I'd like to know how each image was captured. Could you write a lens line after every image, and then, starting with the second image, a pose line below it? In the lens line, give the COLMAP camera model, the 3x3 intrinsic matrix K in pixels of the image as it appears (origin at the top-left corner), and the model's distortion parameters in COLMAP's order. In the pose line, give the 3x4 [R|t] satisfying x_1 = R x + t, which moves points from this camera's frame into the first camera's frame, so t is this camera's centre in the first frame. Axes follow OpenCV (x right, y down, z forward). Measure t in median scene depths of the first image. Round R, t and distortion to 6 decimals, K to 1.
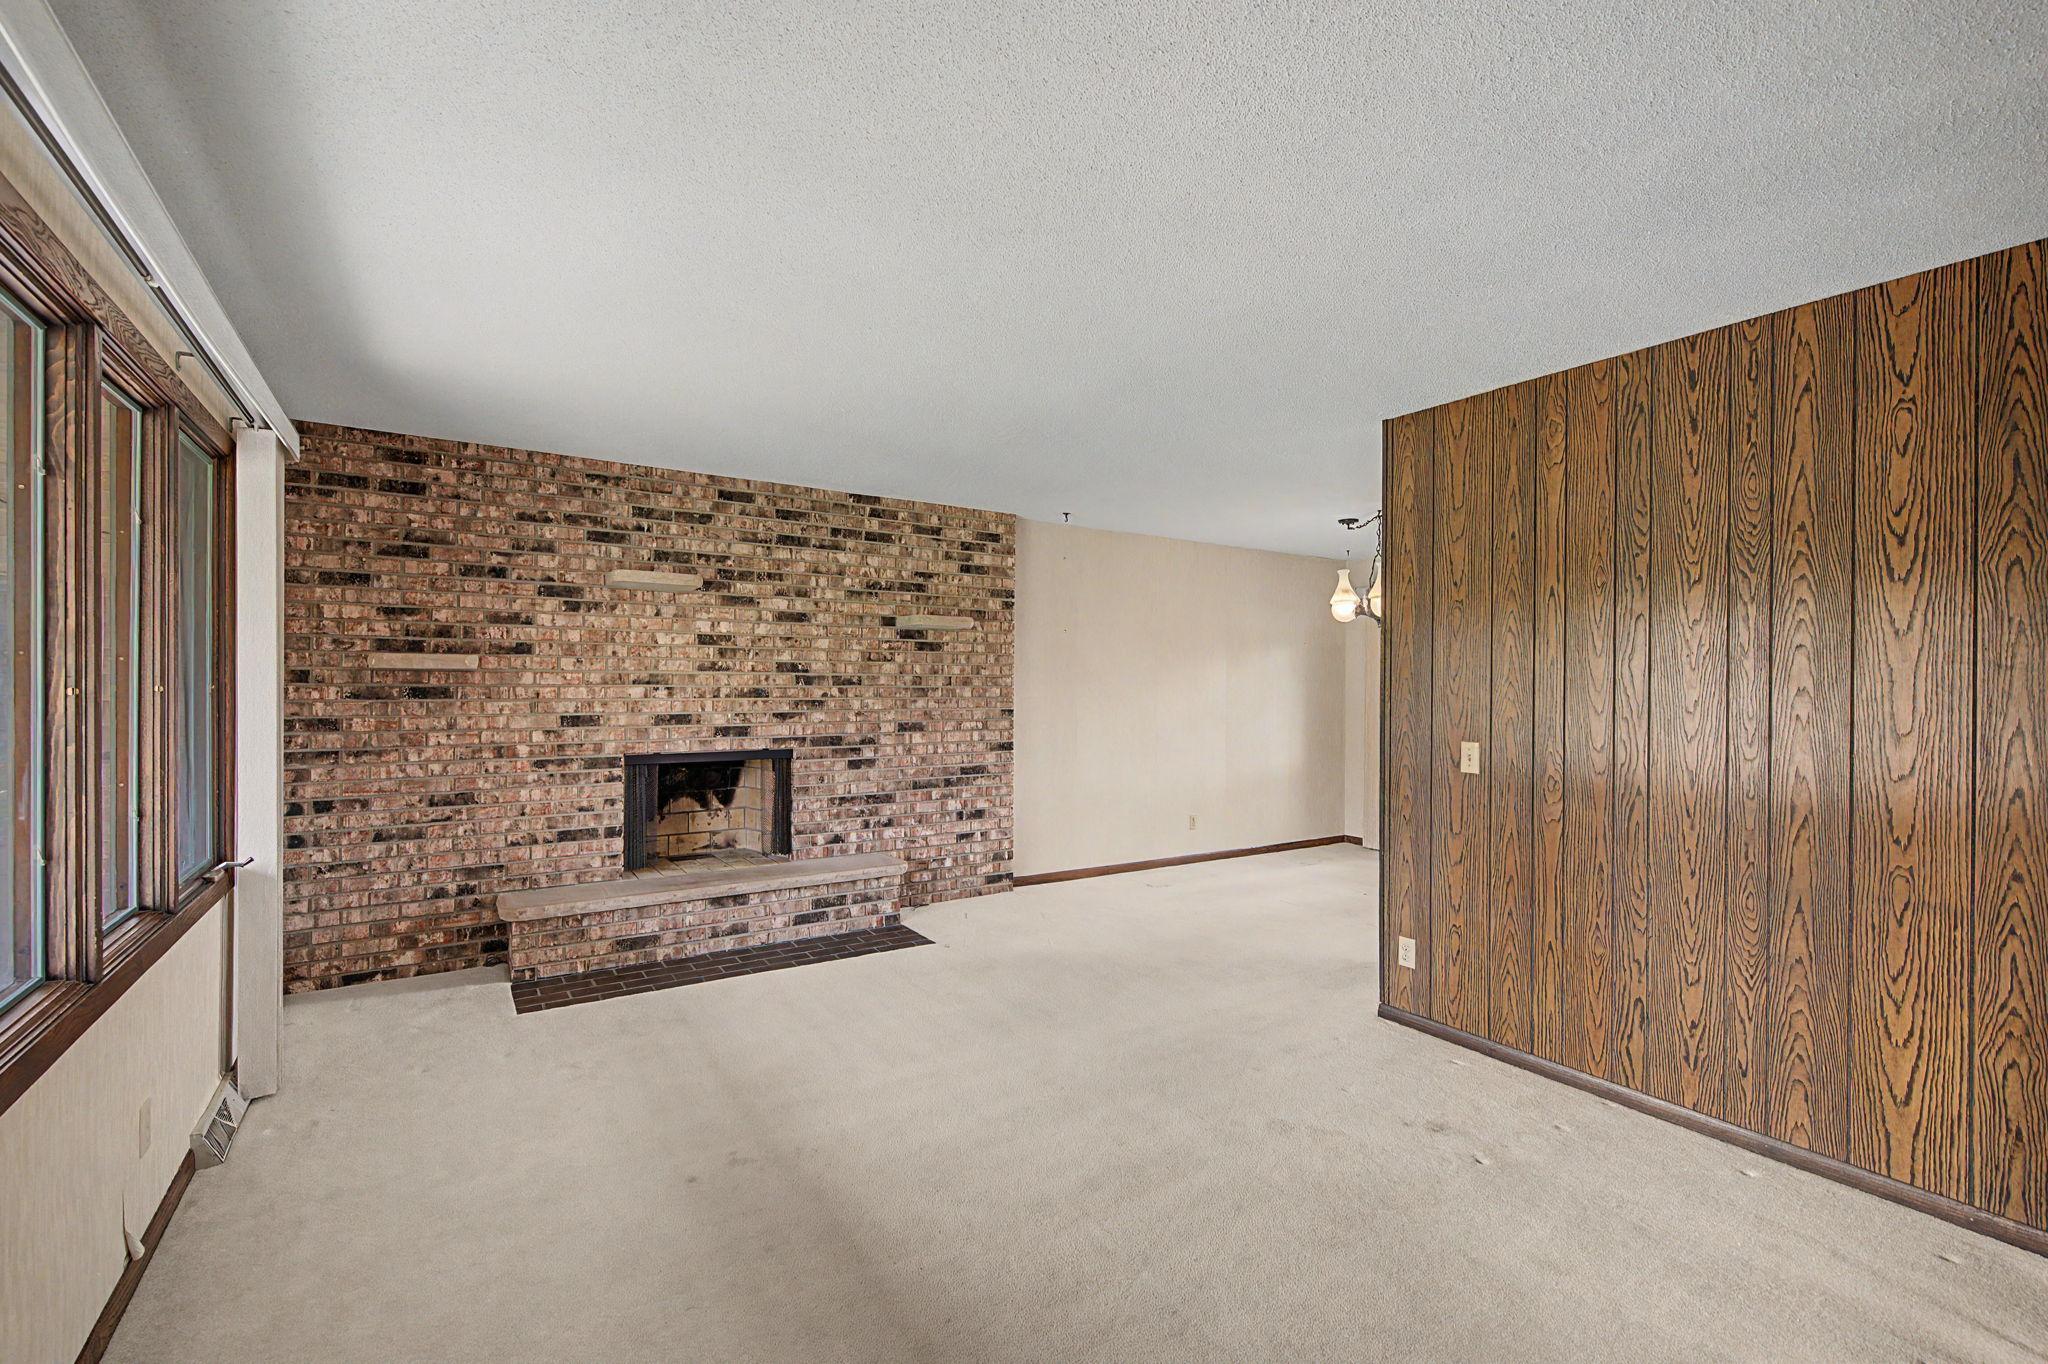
lens RADIAL K [[901.9, 0, 1019.1], [0, 901.9, 665.6], [0, 0, 1]] dist [0.001713, 0.000363]
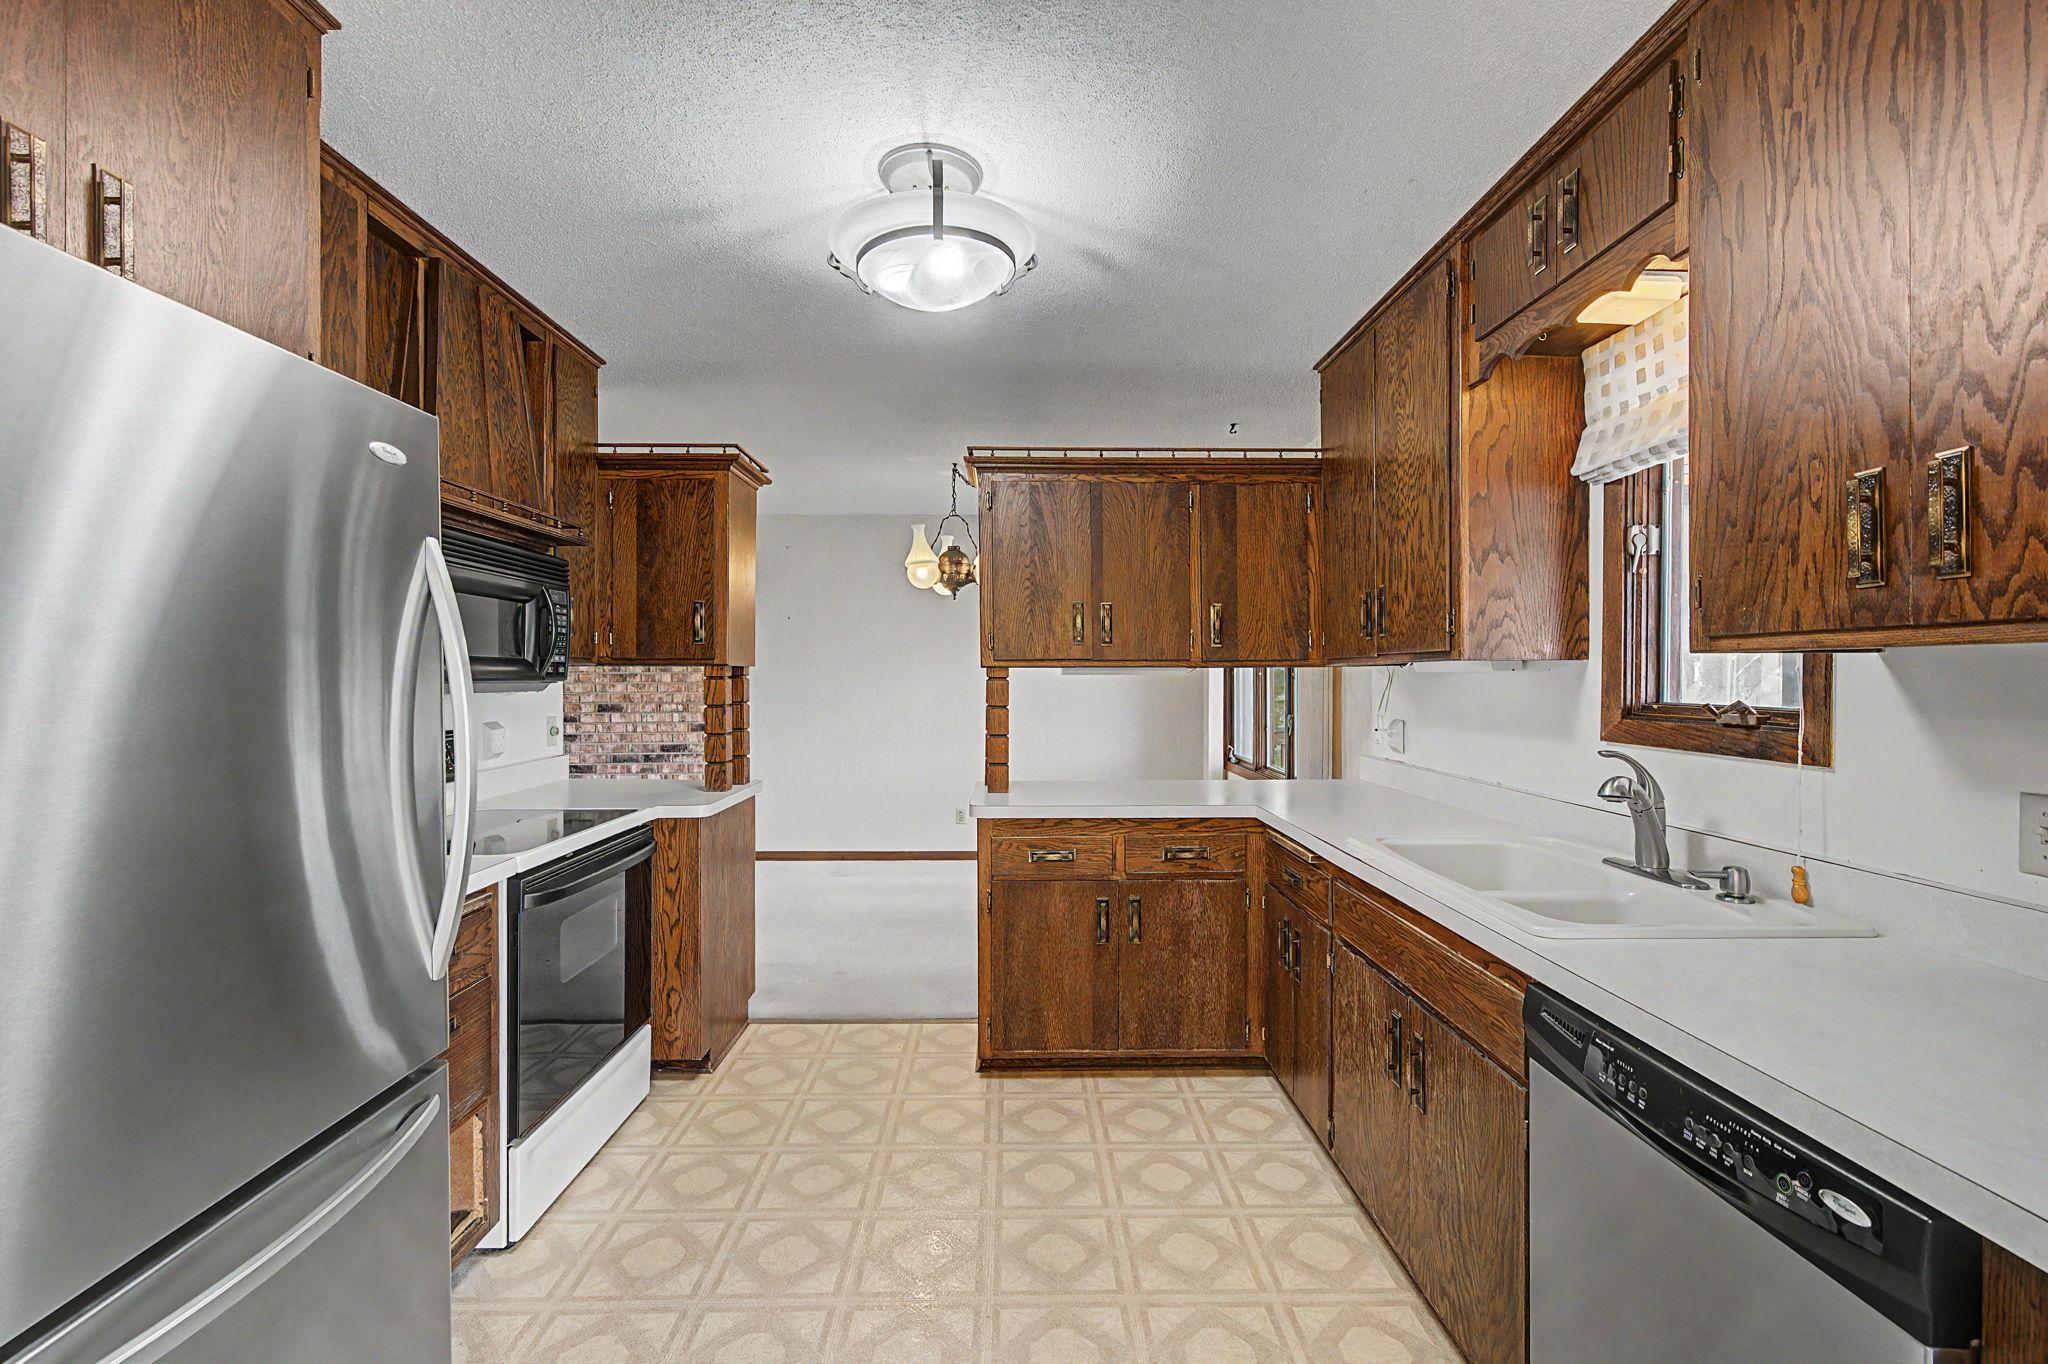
lens RADIAL K [[889.8, 0, 1024.0], [0, 889.8, 682.0], [0, 0, 1]] dist [-0.000362, -0.000137]
pose [[0.833825, -0.023579, -0.551525, 0.938096], [0.021882, 0.999714, -0.009658, 0.057052], [0.551595, -0.004016, 0.834102, 0.345511]]
